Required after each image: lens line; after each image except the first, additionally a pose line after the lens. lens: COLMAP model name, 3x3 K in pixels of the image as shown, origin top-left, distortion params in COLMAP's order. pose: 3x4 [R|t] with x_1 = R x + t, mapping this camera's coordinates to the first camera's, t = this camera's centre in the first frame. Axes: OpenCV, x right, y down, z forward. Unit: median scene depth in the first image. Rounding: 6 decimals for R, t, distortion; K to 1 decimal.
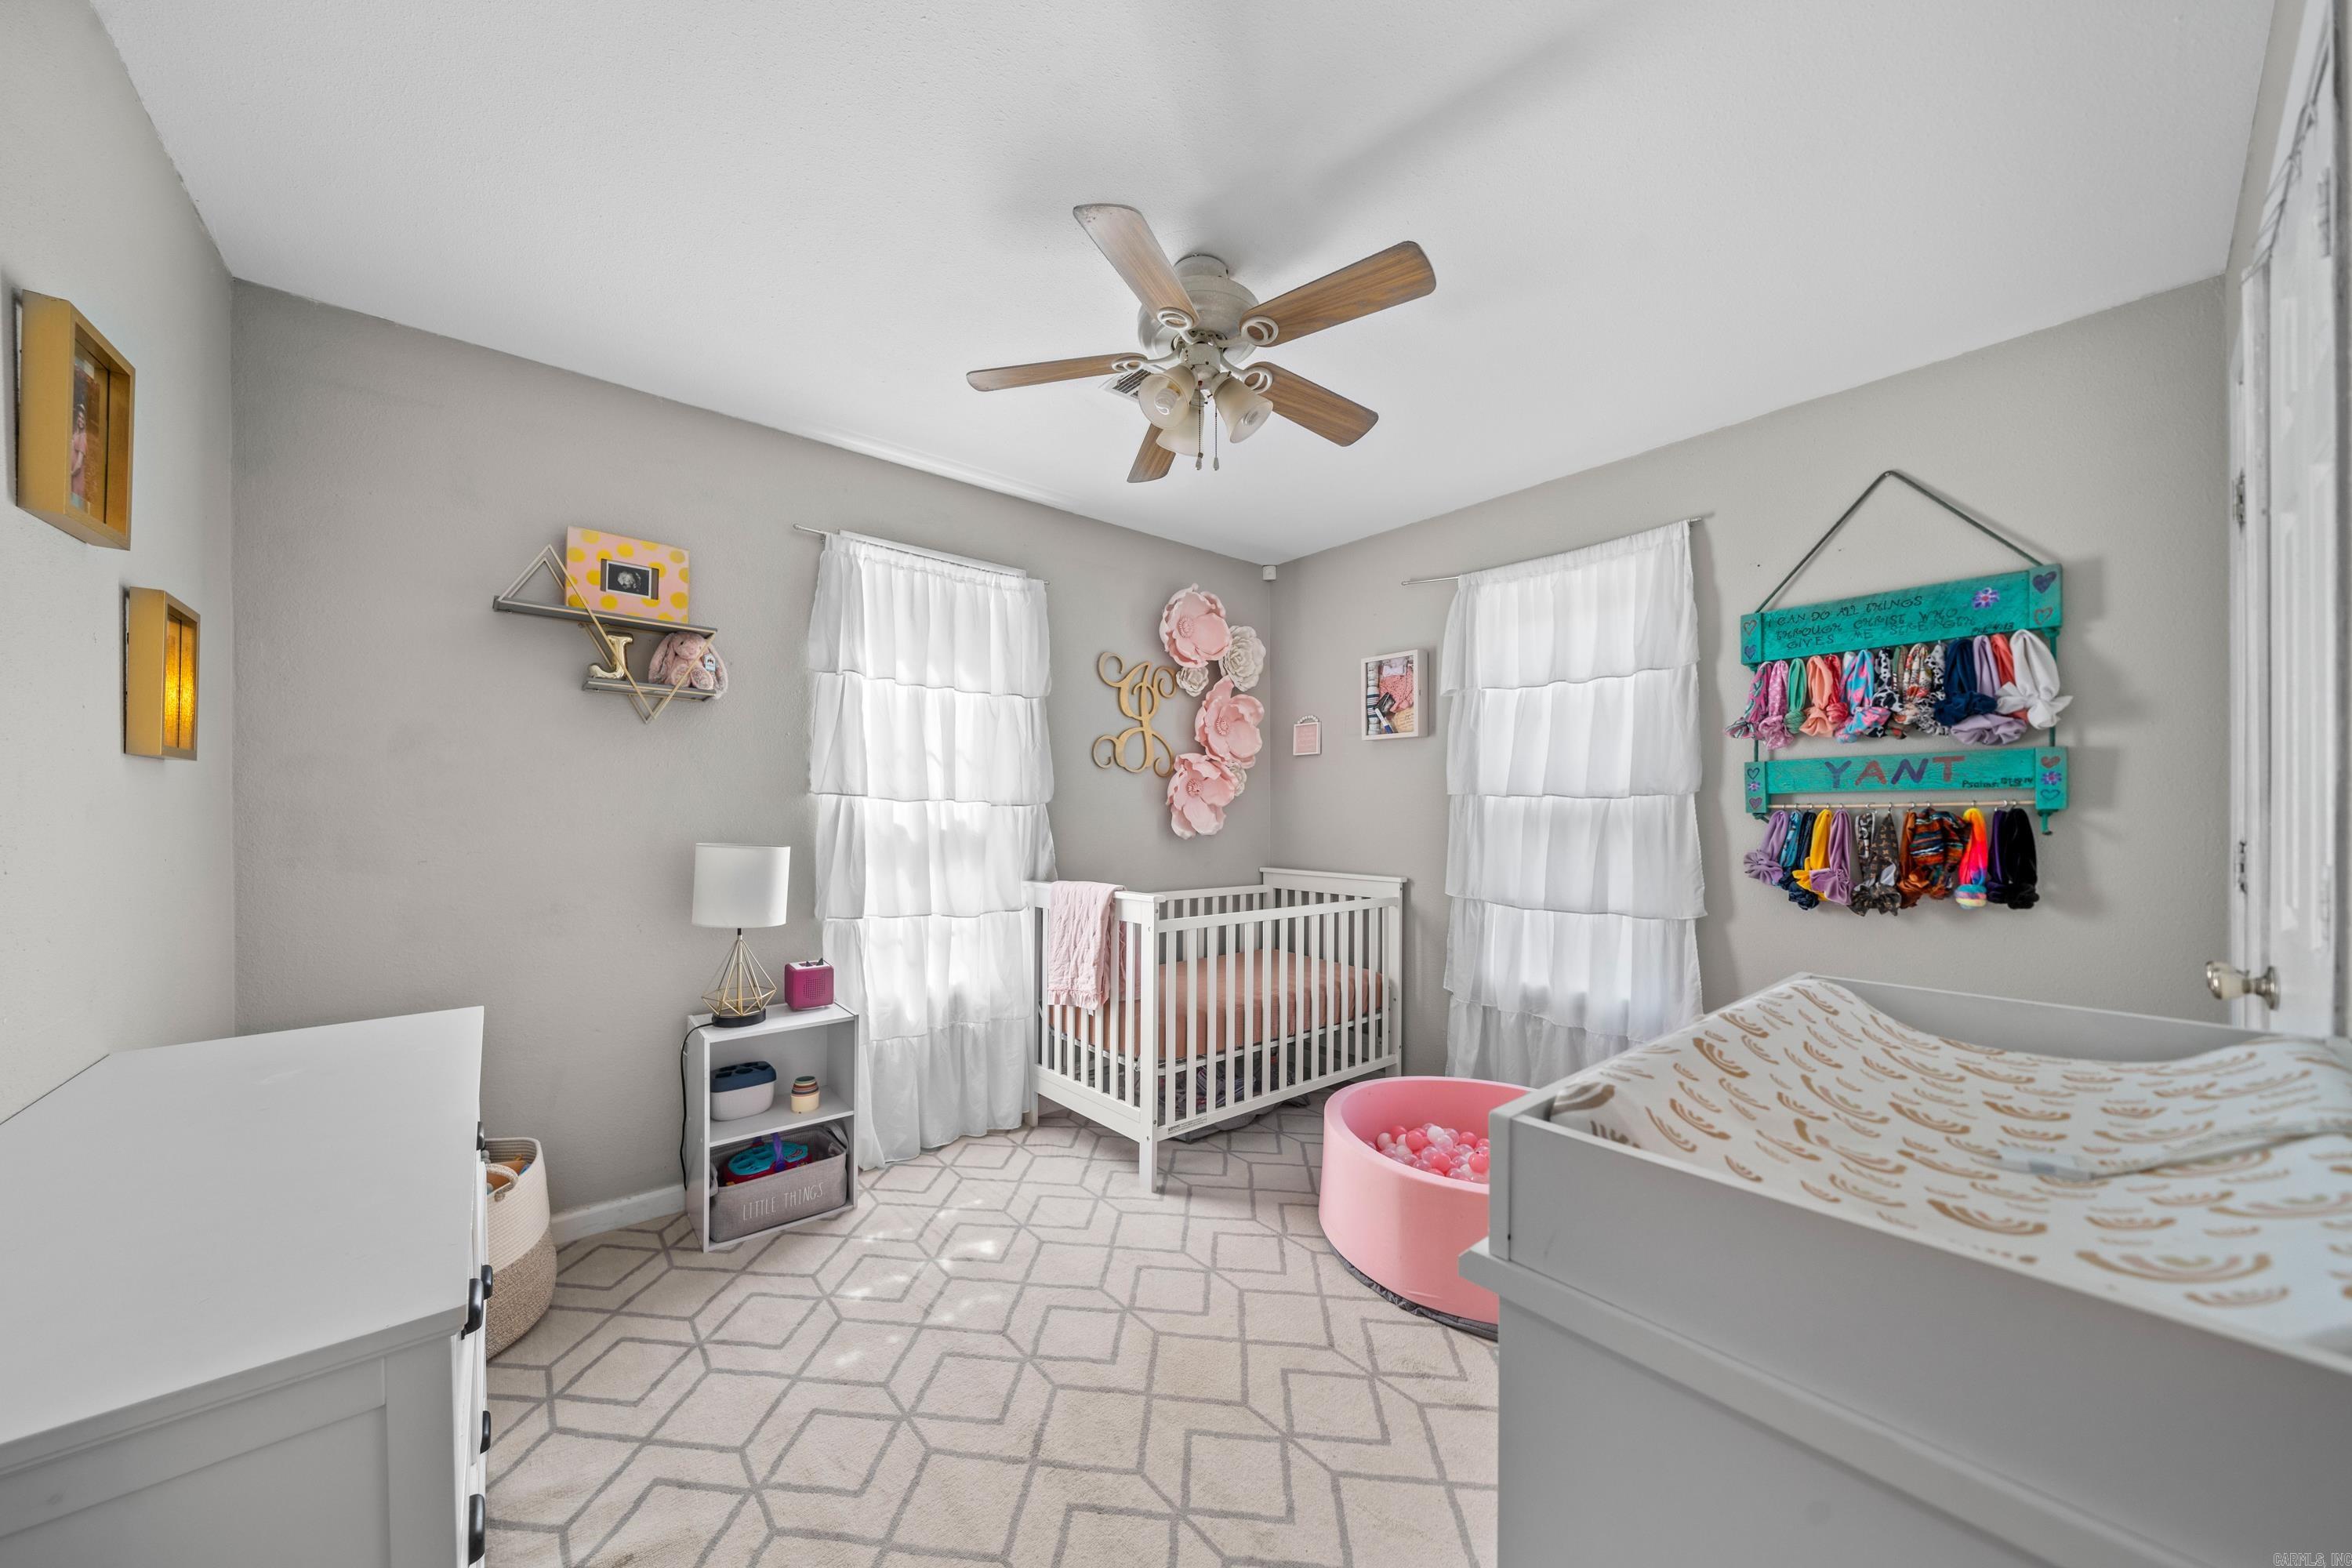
lens RADIAL K [[803.3, 0, 1125.3], [0, 803.3, 809.3], [0, 0, 1]] dist [-0.002840, -0.000159]
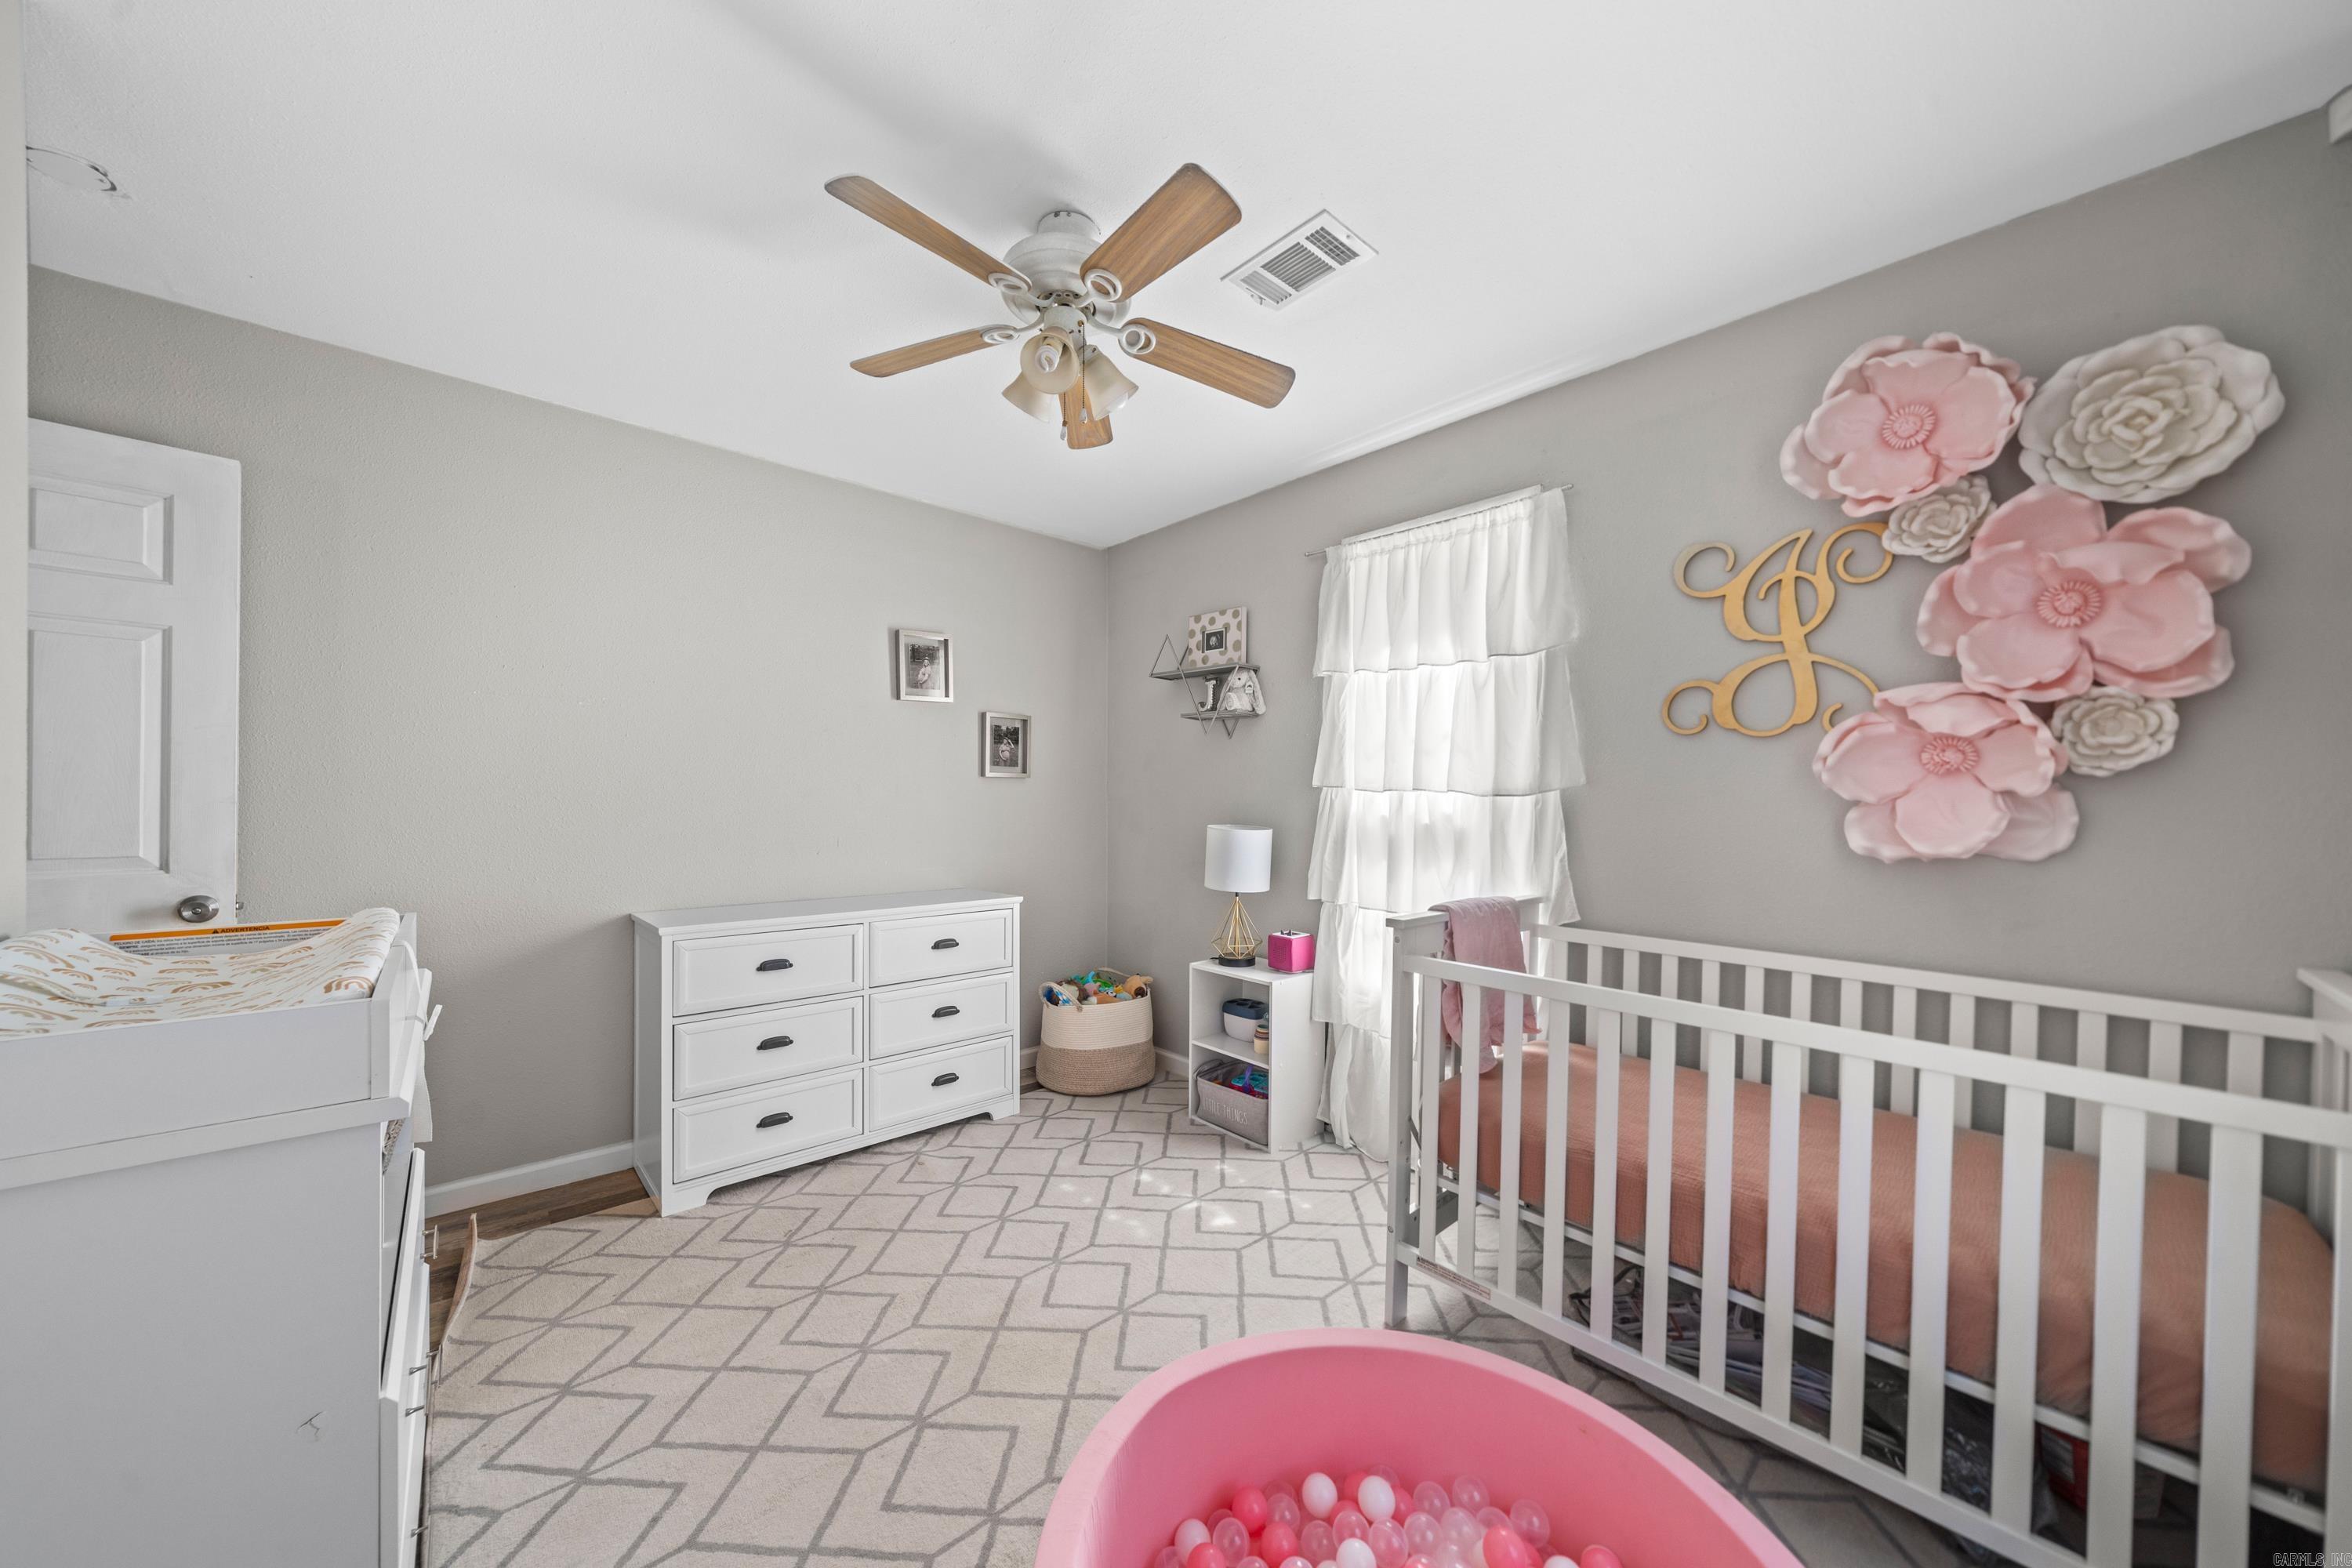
lens RADIAL K [[803.3, 0, 1174.0], [0, 803.3, 793.7], [0, 0, 1]] dist [-0.002840, -0.000159]
pose [[0.063654, -0.002854, -0.997968, 0.604342], [-0.005240, 0.999981, -0.003194, -0.003407], [0.997958, 0.005432, 0.063638, 0.614098]]
